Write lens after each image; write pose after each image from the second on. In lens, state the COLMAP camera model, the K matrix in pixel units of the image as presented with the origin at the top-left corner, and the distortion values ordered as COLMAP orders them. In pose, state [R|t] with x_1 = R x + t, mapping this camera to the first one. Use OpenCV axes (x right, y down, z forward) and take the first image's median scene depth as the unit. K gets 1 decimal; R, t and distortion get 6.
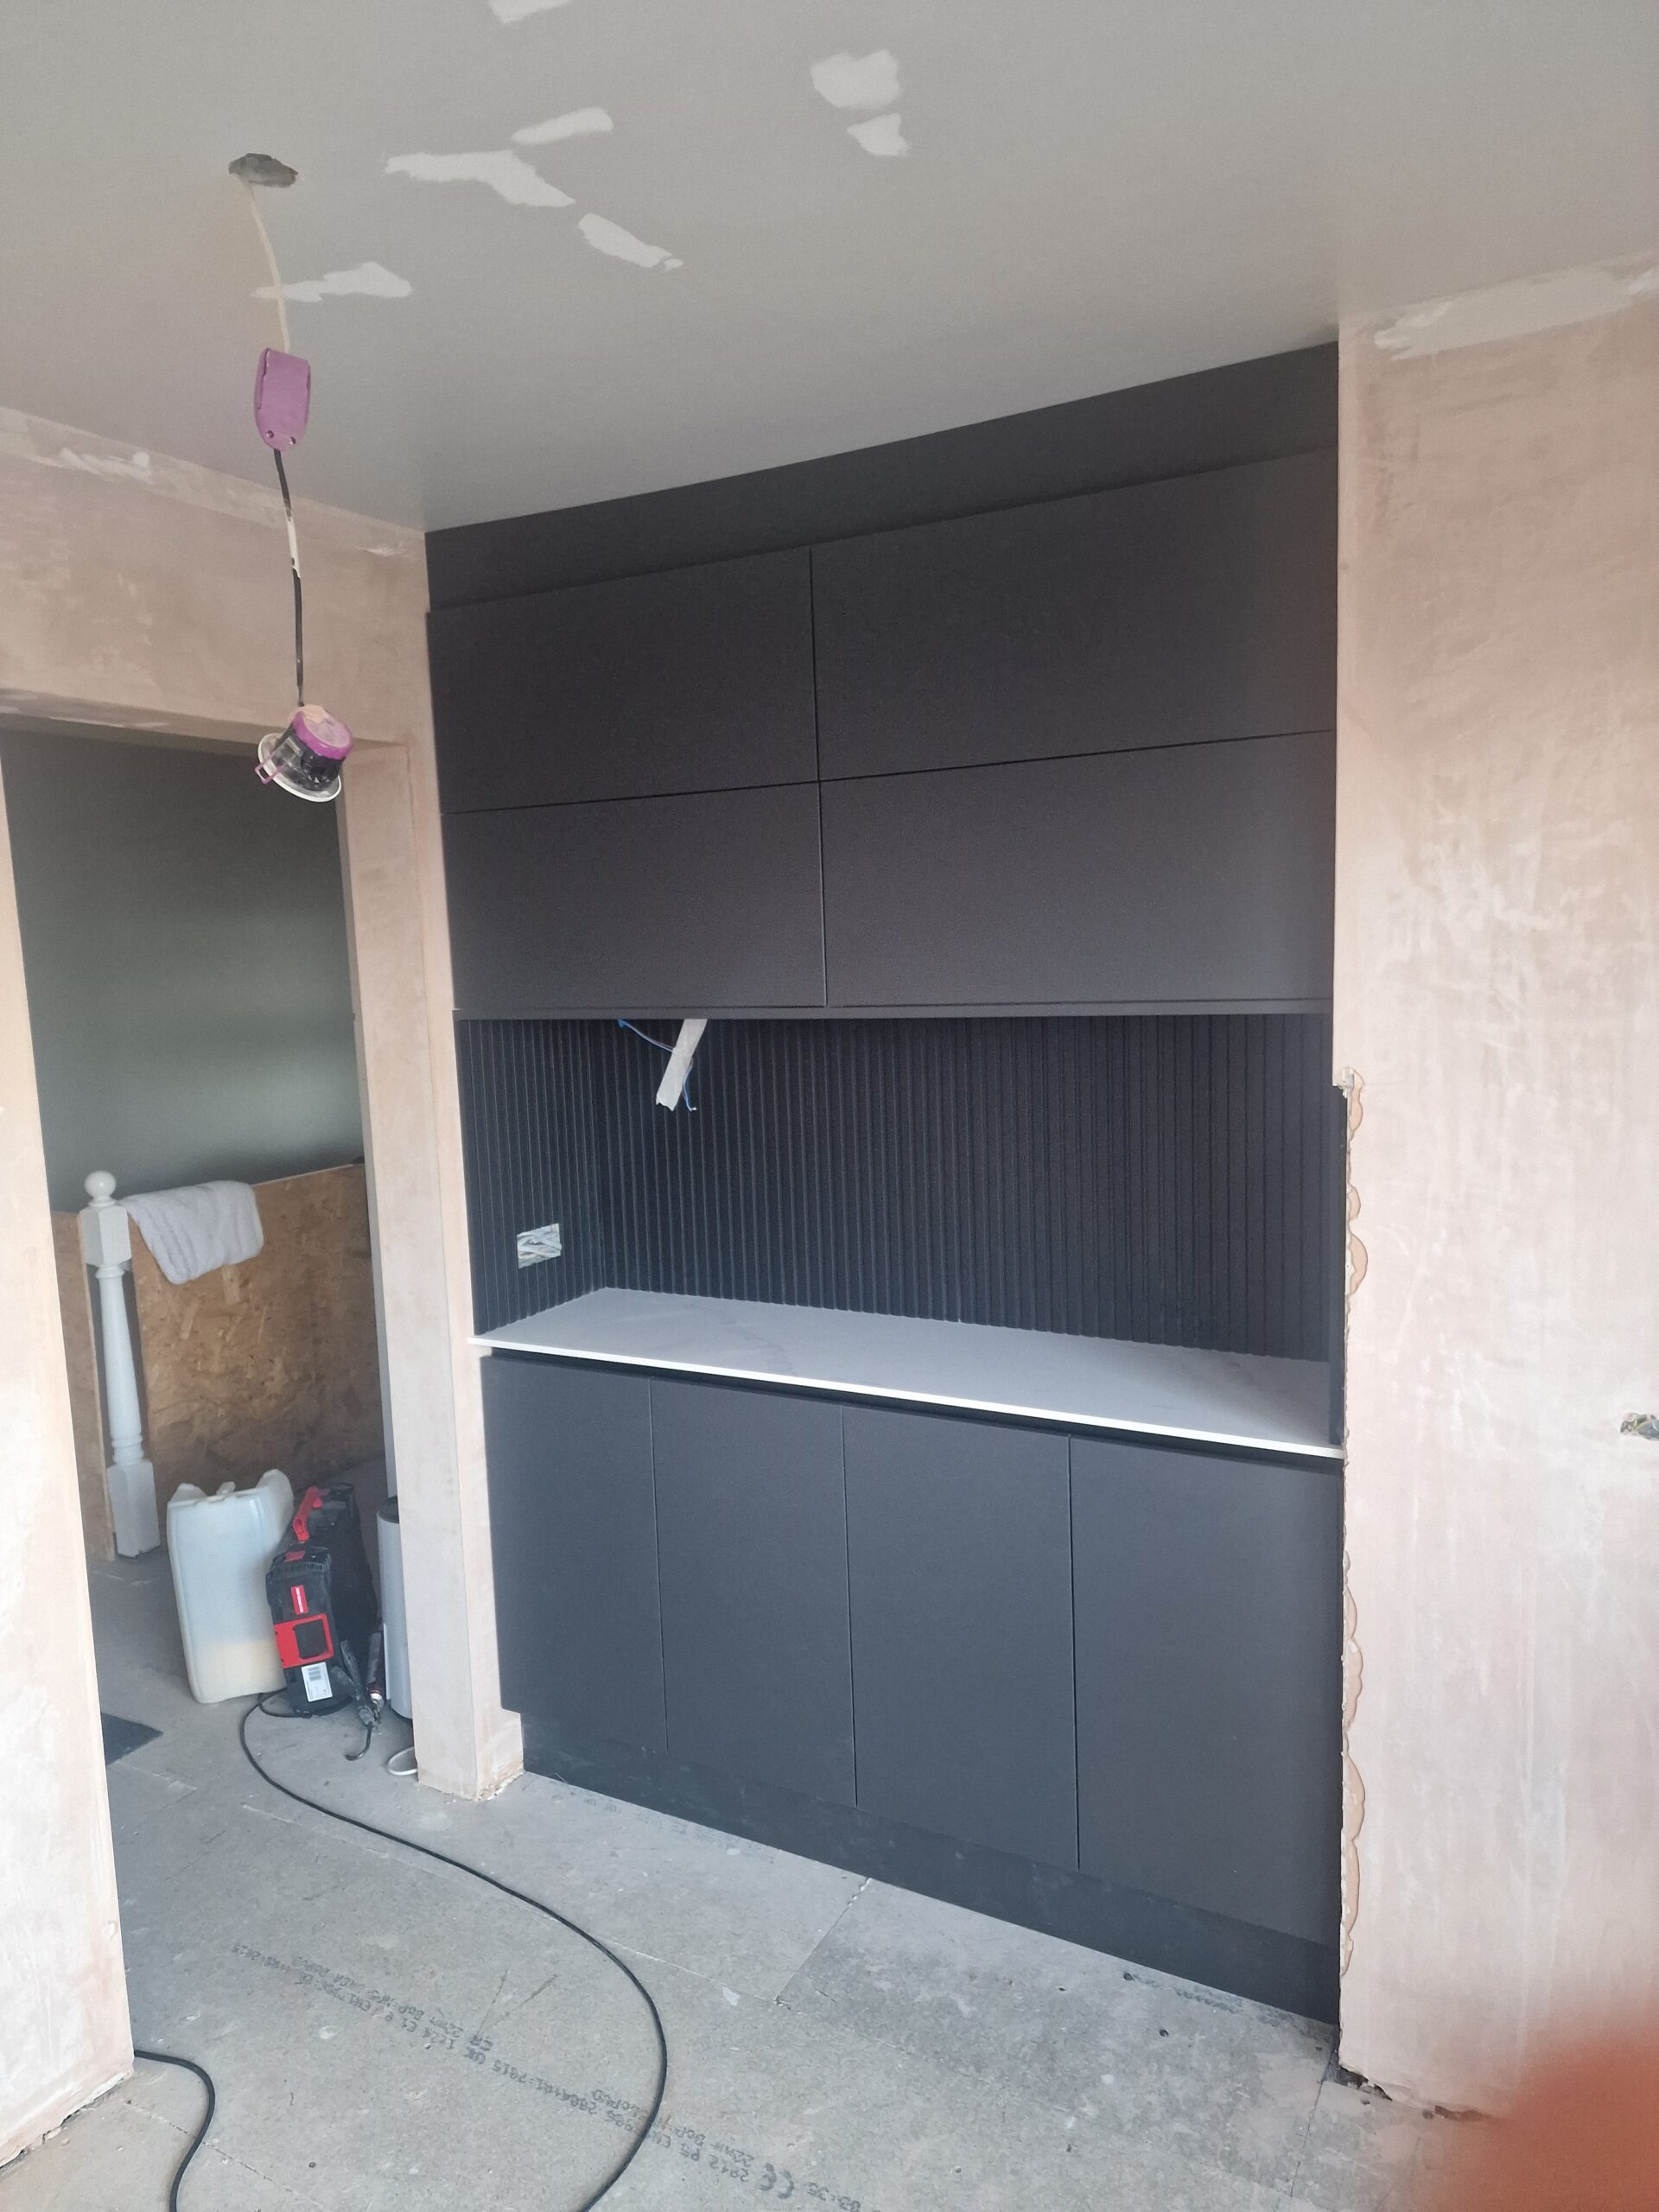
lens RADIAL K [[1475.2, 0, 821.9], [0, 1475.2, 1143.2], [0, 0, 1]] dist [0.058118, -0.059962]
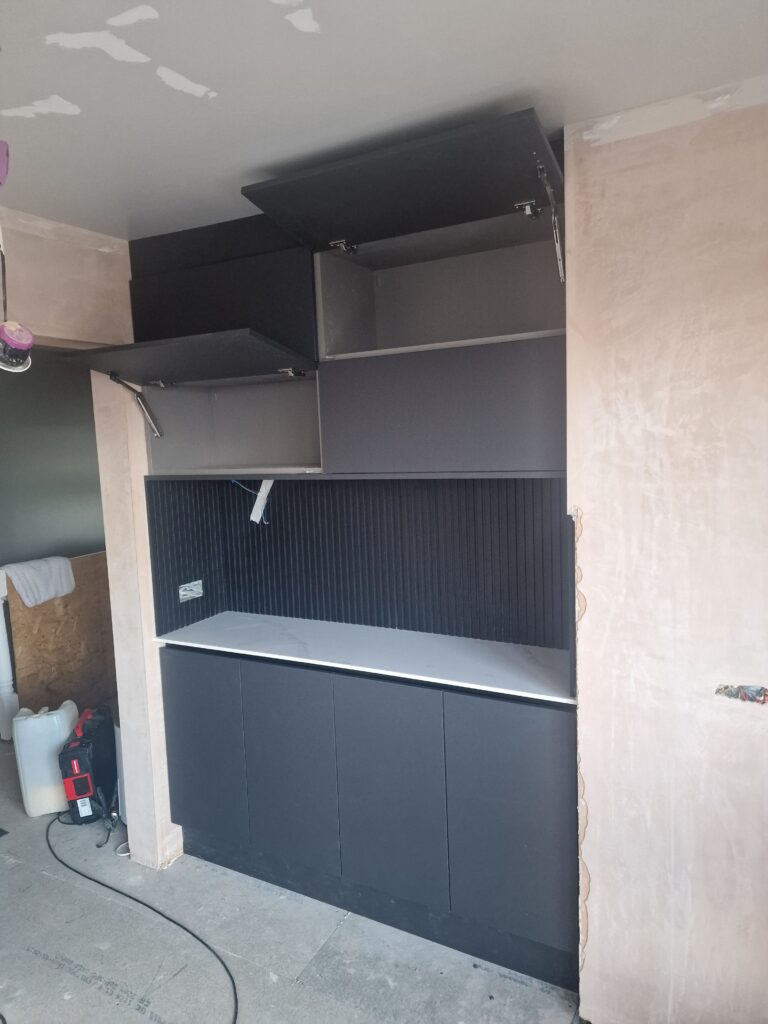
lens RADIAL K [[667.3, 0, 380.2], [0, 667.3, 516.3], [0, 0, 1]] dist [0.067283, -0.065857]
pose [[0.999984, -0.004468, -0.003554, 0.088833], [0.004404, 0.999834, -0.017706, -0.020092], [0.003632, 0.017690, 0.999837, 0.099630]]
